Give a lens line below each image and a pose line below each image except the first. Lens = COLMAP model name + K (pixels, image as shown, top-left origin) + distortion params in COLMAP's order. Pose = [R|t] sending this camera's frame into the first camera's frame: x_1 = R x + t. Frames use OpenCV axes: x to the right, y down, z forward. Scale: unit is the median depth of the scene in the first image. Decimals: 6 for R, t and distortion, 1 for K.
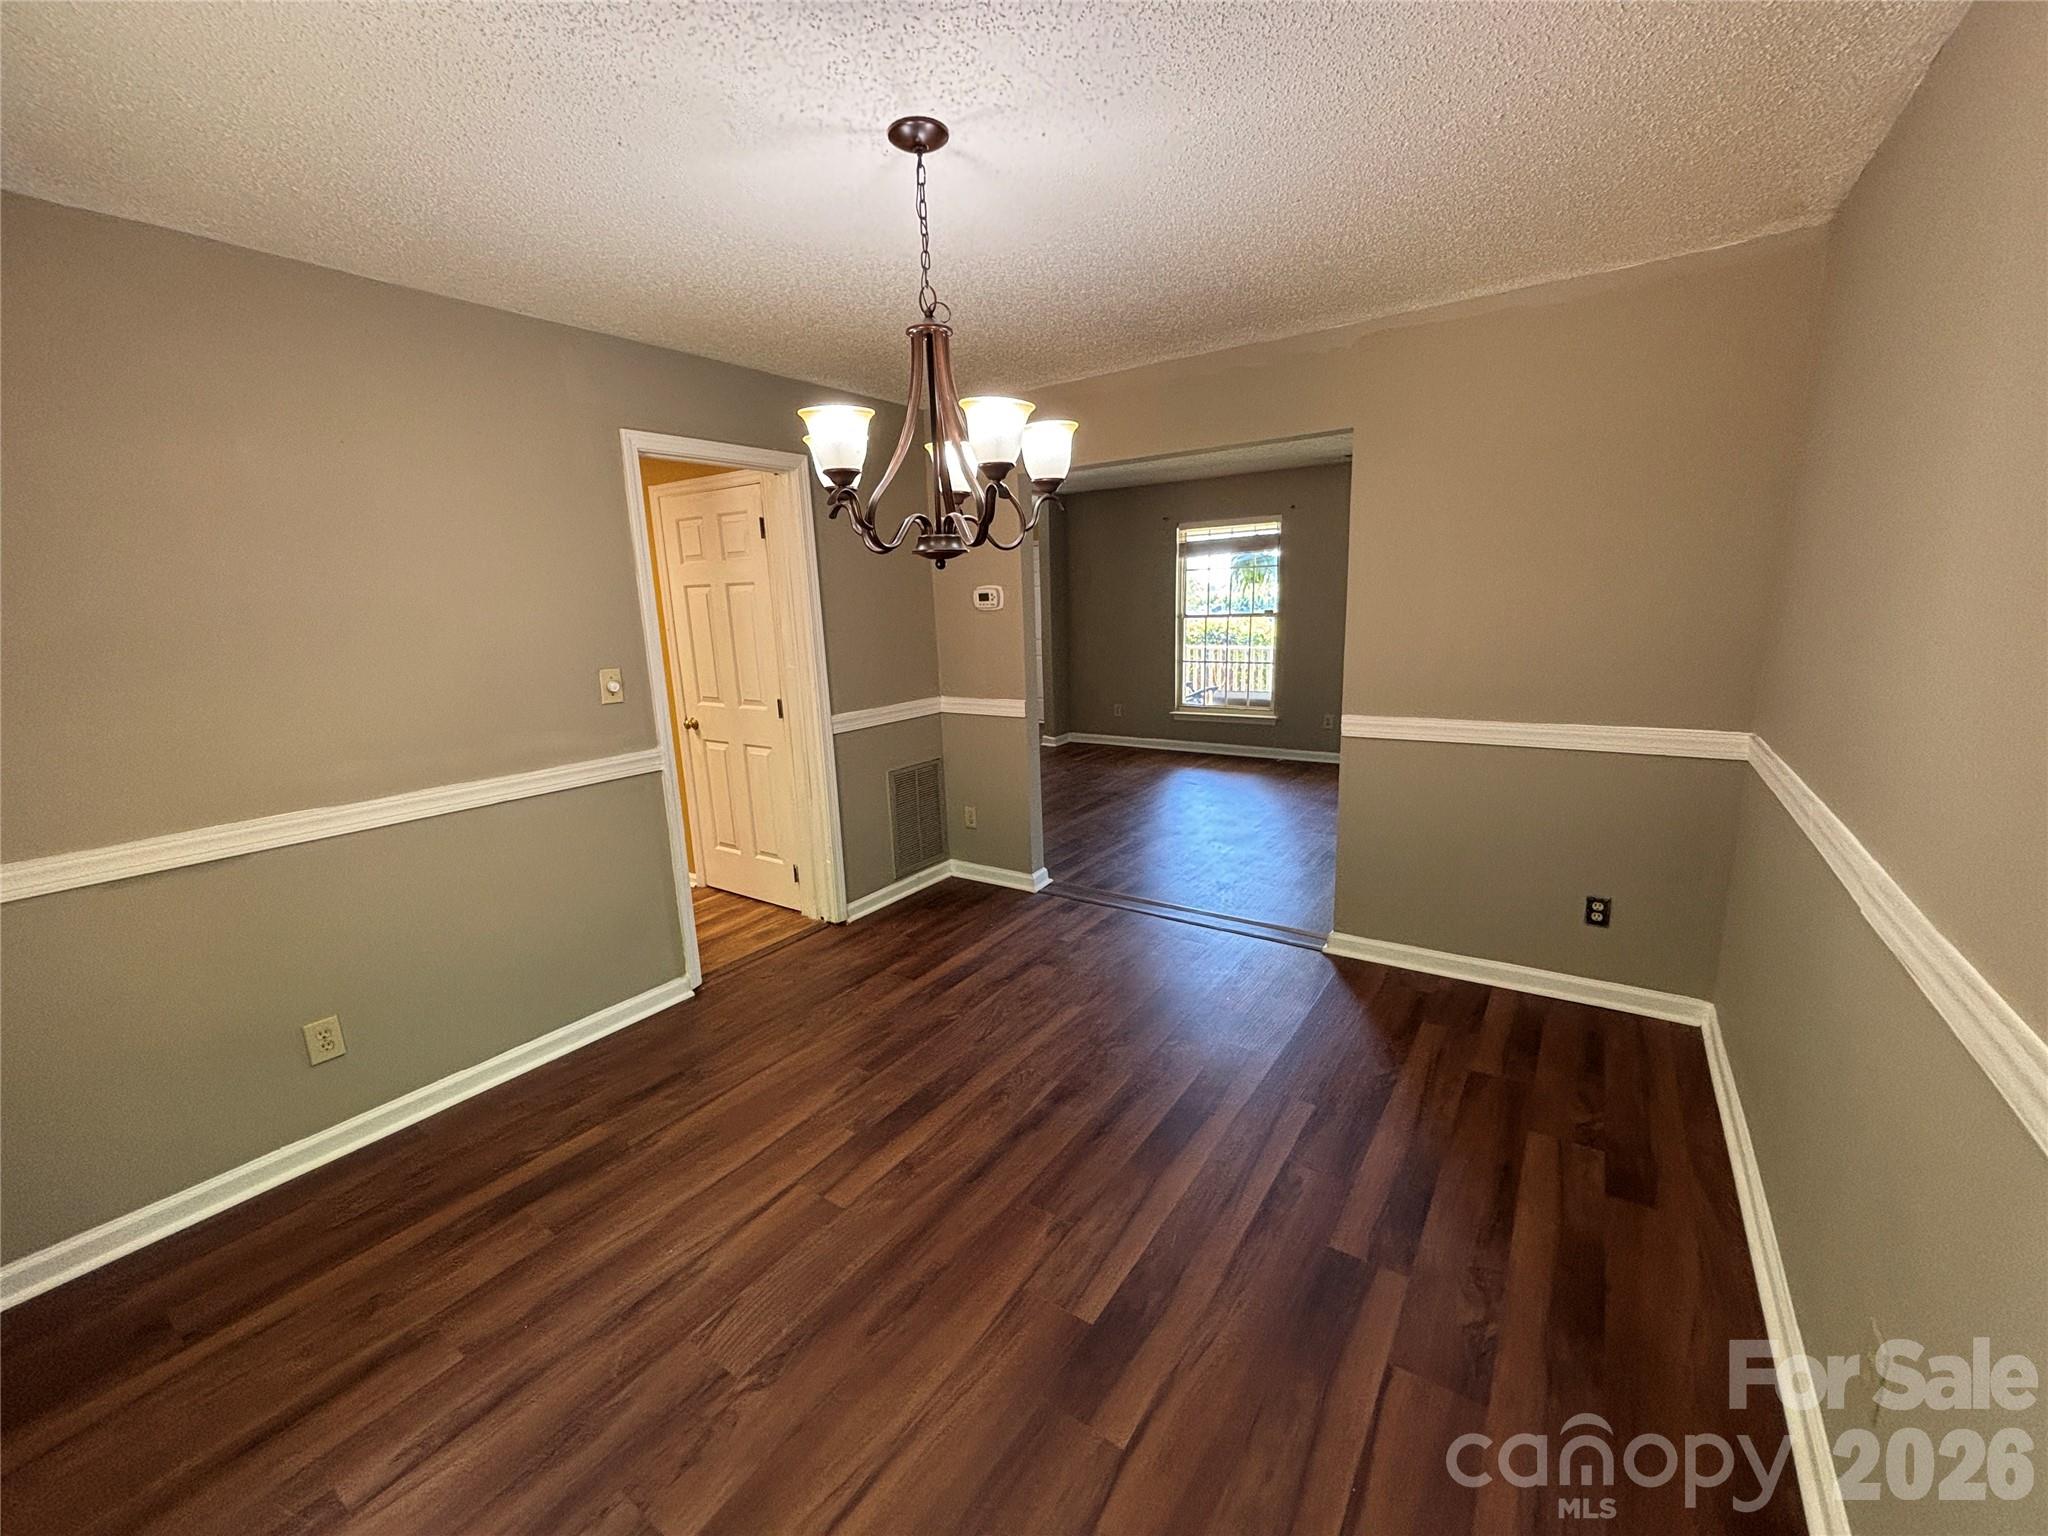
lens RADIAL K [[834.9, 0, 1023.3], [0, 834.9, 773.7], [0, 0, 1]] dist [0.011845, -0.008109]
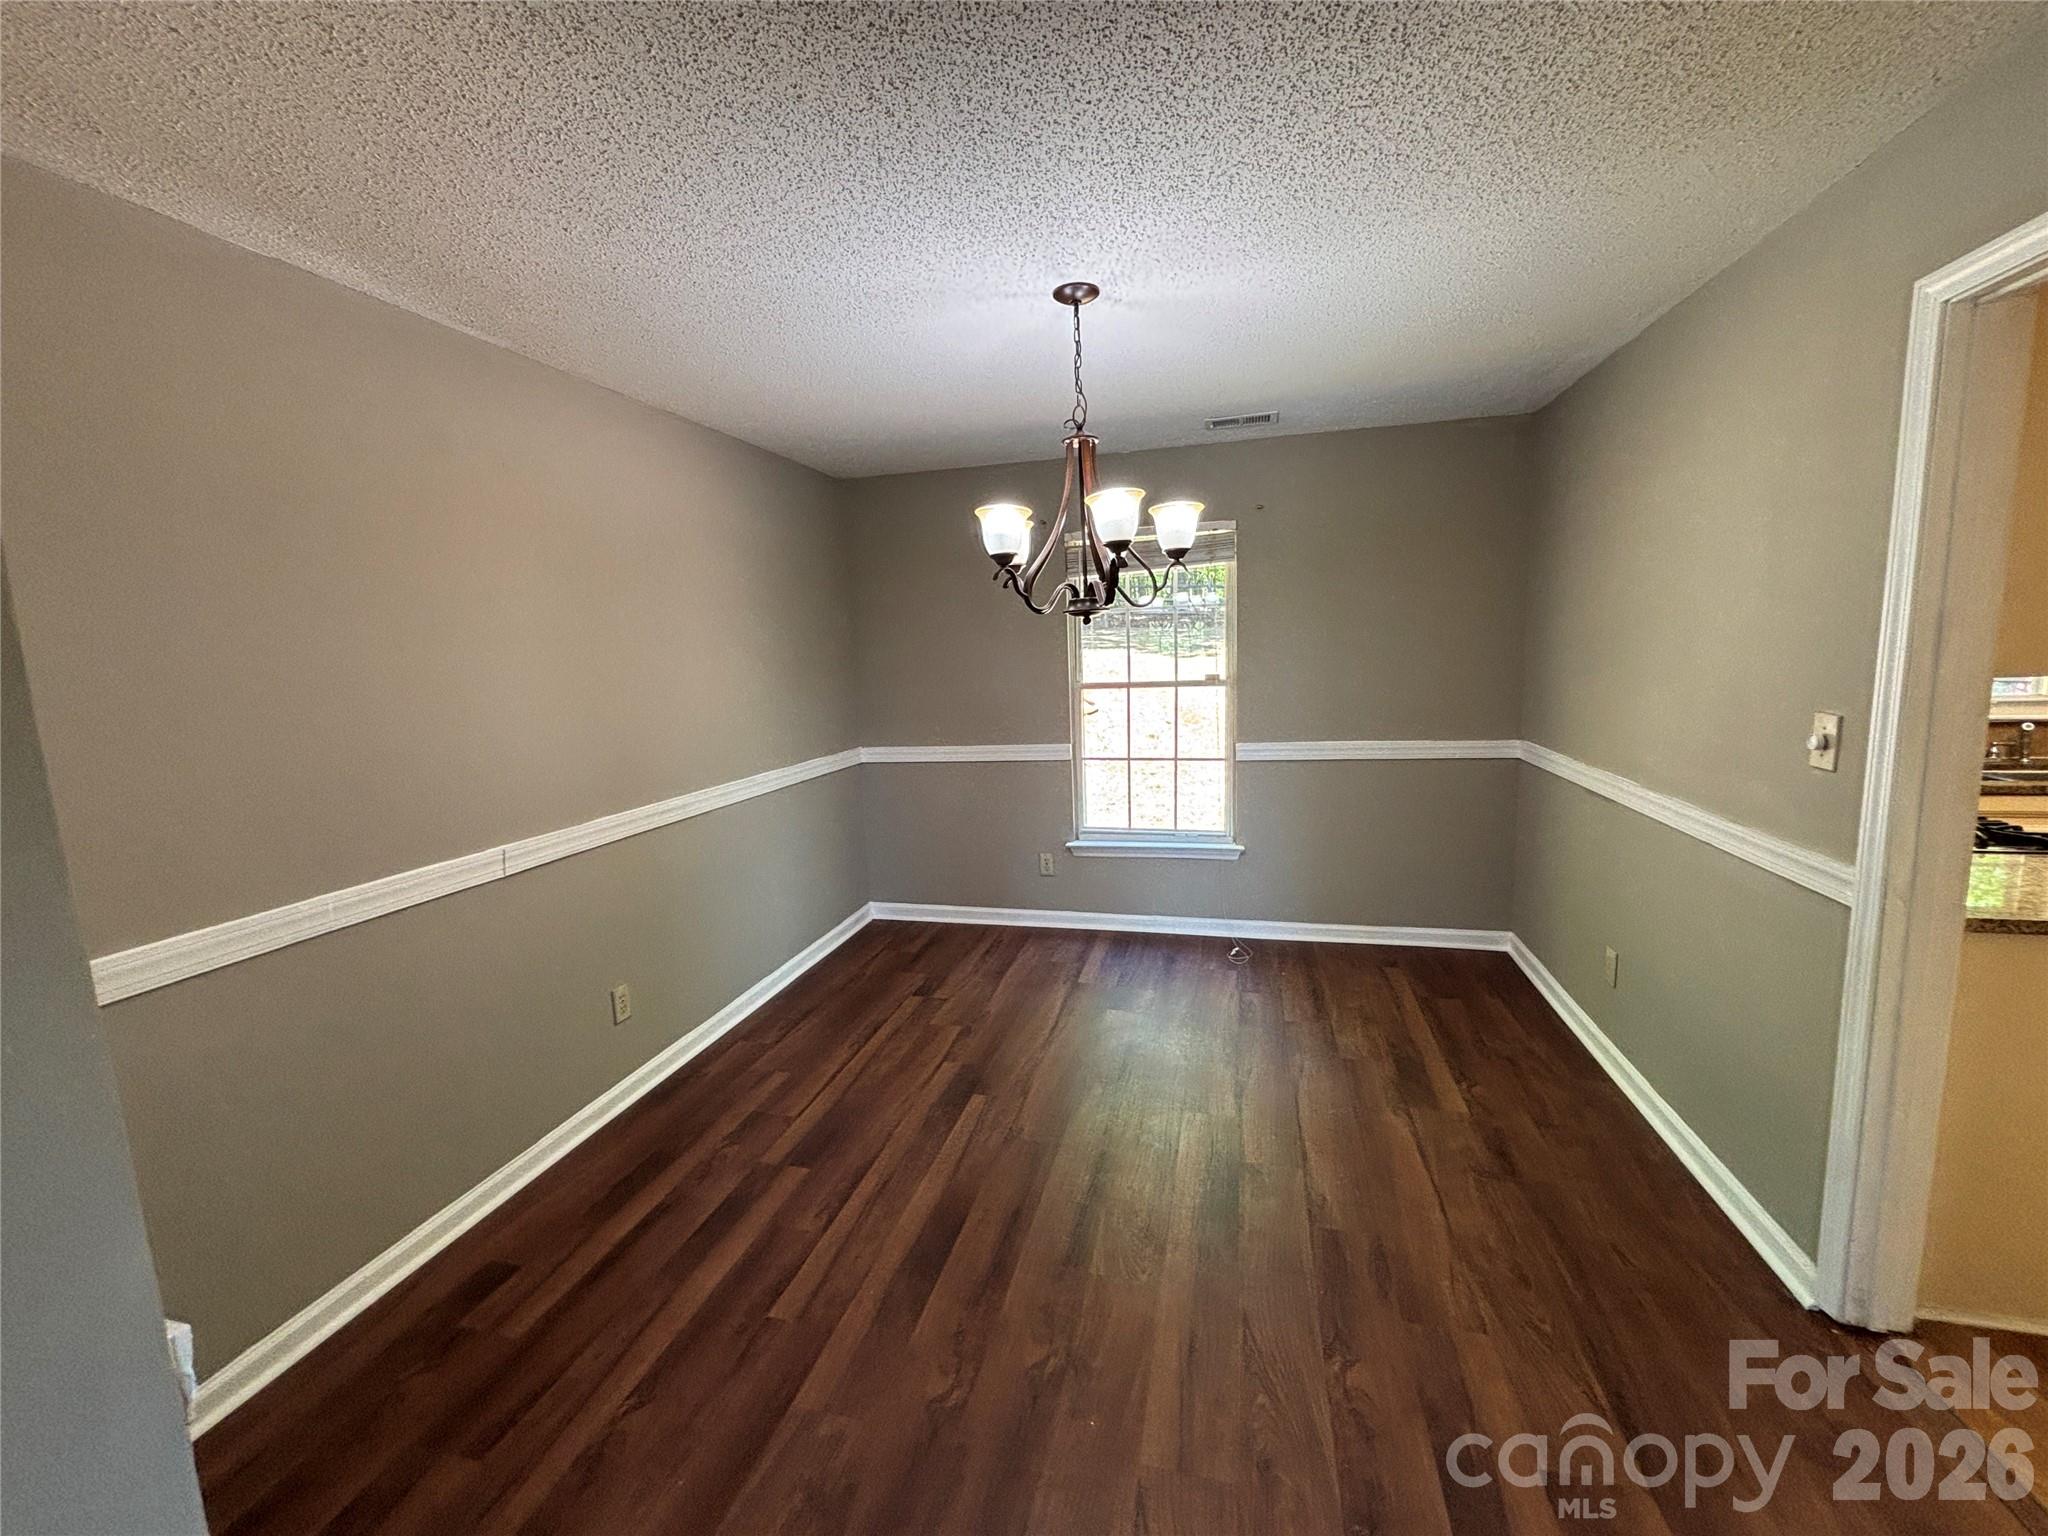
lens RADIAL K [[834.9, 0, 1023.3], [0, 834.9, 773.7], [0, 0, 1]] dist [0.011845, -0.008109]
pose [[-0.938188, 0.123815, -0.323222, 0.396526], [0.001760, 0.935524, 0.353259, -0.453460], [0.346121, 0.330855, -0.877916, 2.028133]]
